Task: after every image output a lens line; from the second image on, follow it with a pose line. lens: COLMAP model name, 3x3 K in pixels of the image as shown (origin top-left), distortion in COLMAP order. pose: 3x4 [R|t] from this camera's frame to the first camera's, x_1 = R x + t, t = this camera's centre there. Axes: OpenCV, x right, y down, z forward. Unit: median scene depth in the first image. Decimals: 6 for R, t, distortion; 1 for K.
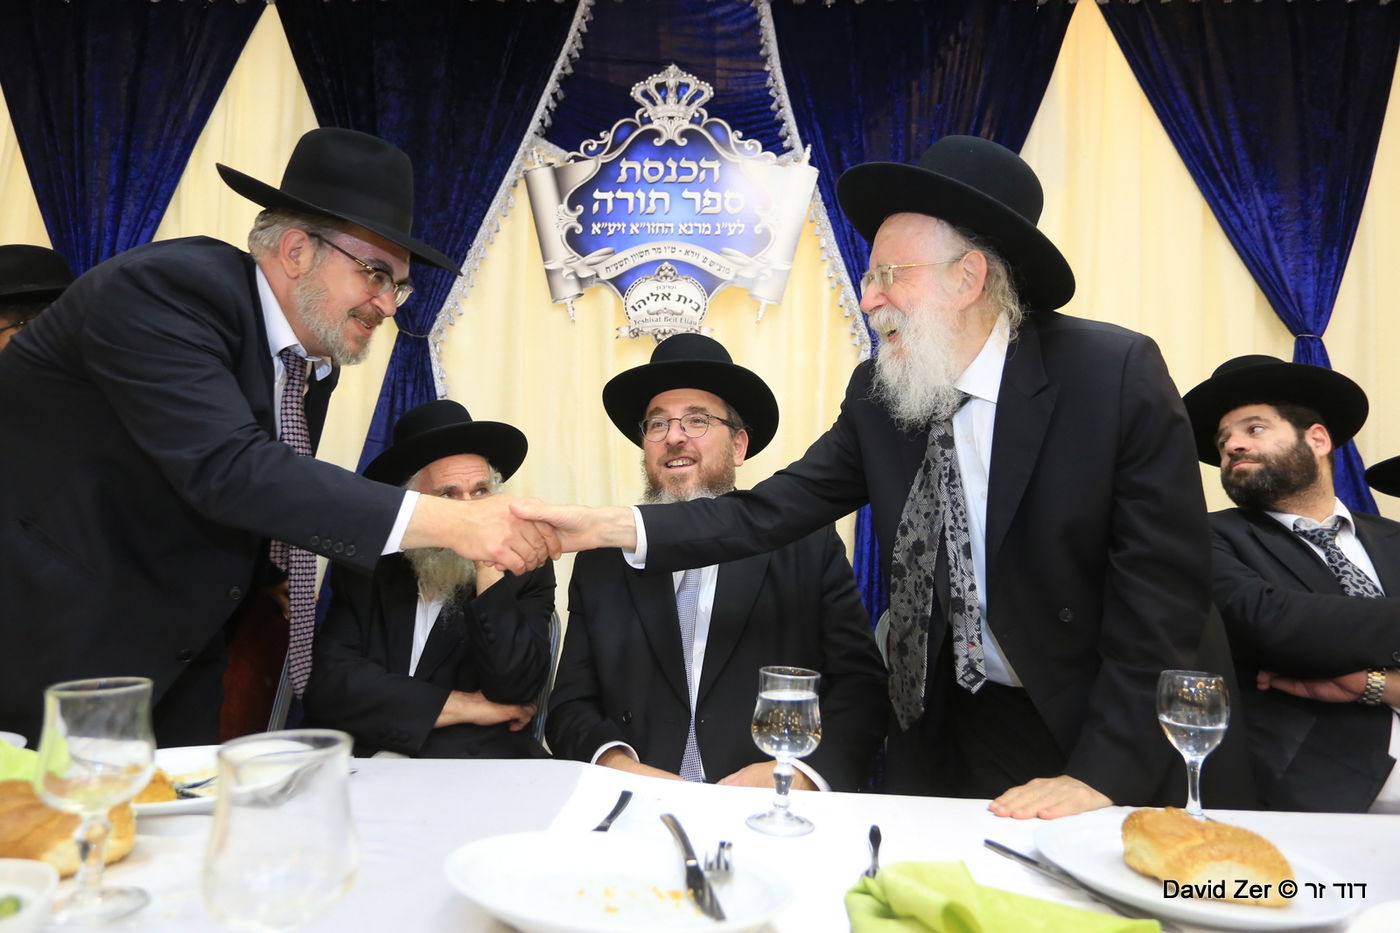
lens RADIAL K [[875.9, 0, 704.7], [0, 875.9, 457.2], [0, 0, 1]] dist [-0.050641, 0.035585]
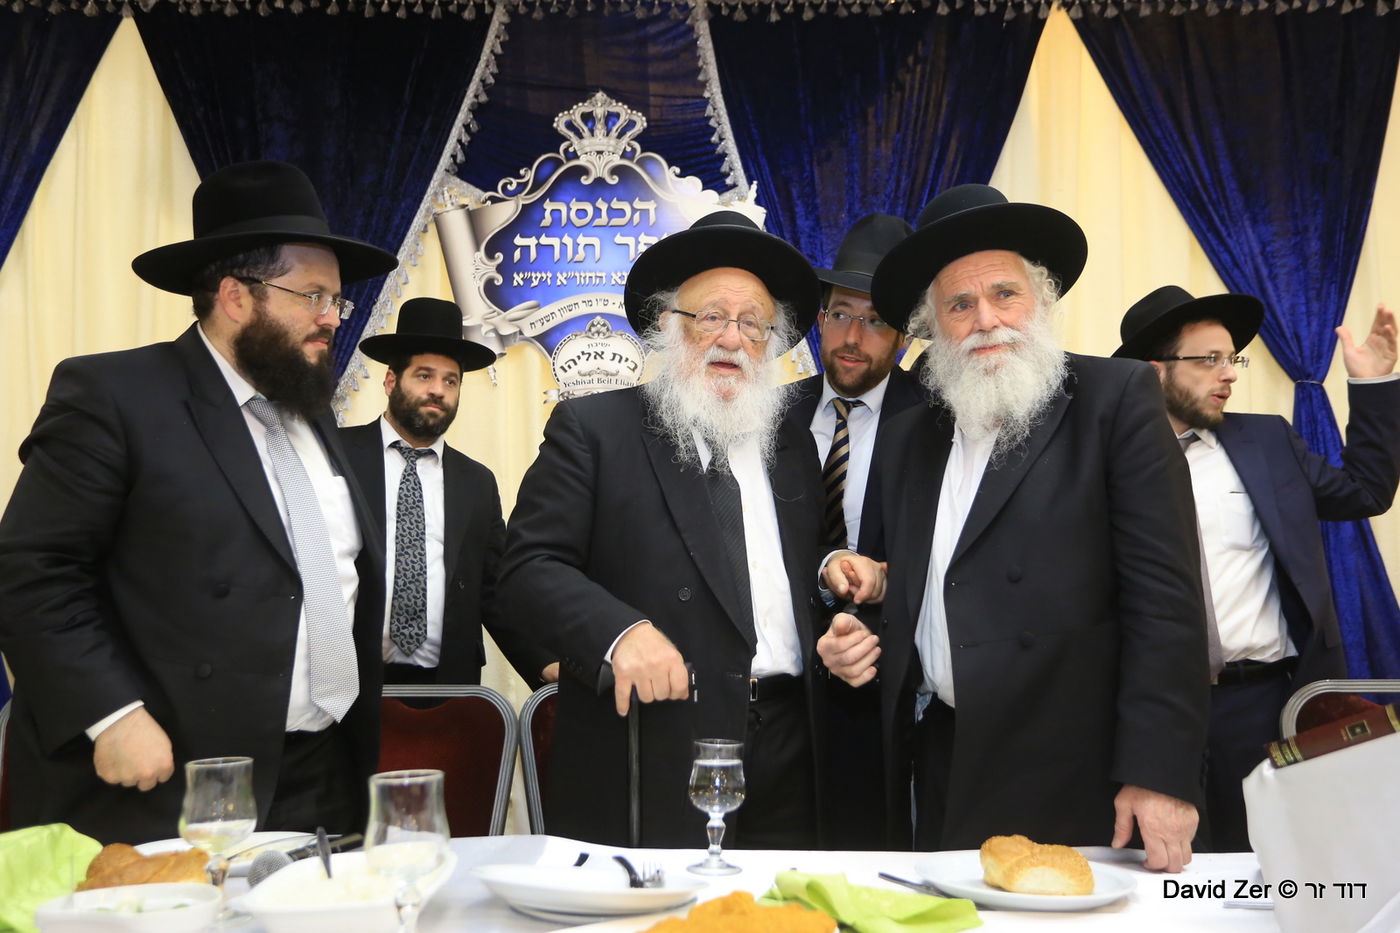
lens RADIAL K [[1192.2, 0, 710.2], [0, 1192.2, 457.0], [0, 0, 1]] dist [-0.014020, 0.059811]
pose [[0.998374, -0.023039, 0.052140, 0.003555], [0.025238, 0.998802, -0.041924, -0.025049], [-0.051112, 0.043171, 0.997759, -0.214200]]
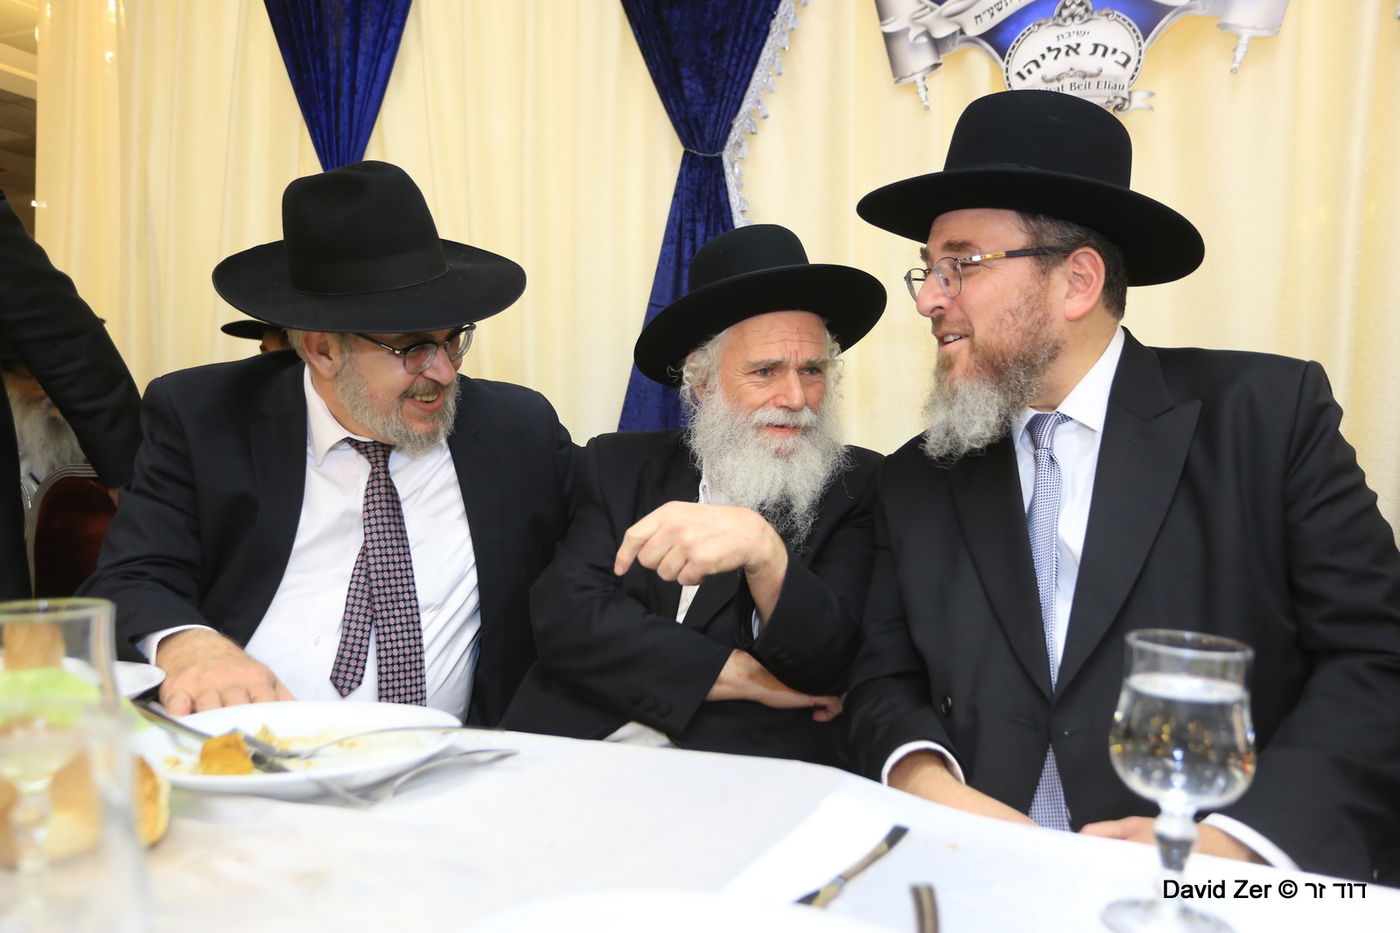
lens RADIAL K [[1176.8, 0, 692.0], [0, 1176.8, 460.2], [0, 0, 1]] dist [-0.003195, 0.051742]
pose [[0.919511, -0.004327, -0.393039, 0.035340], [0.044204, 0.994734, 0.092464, 0.019446], [0.390570, -0.102396, 0.914861, 0.084359]]
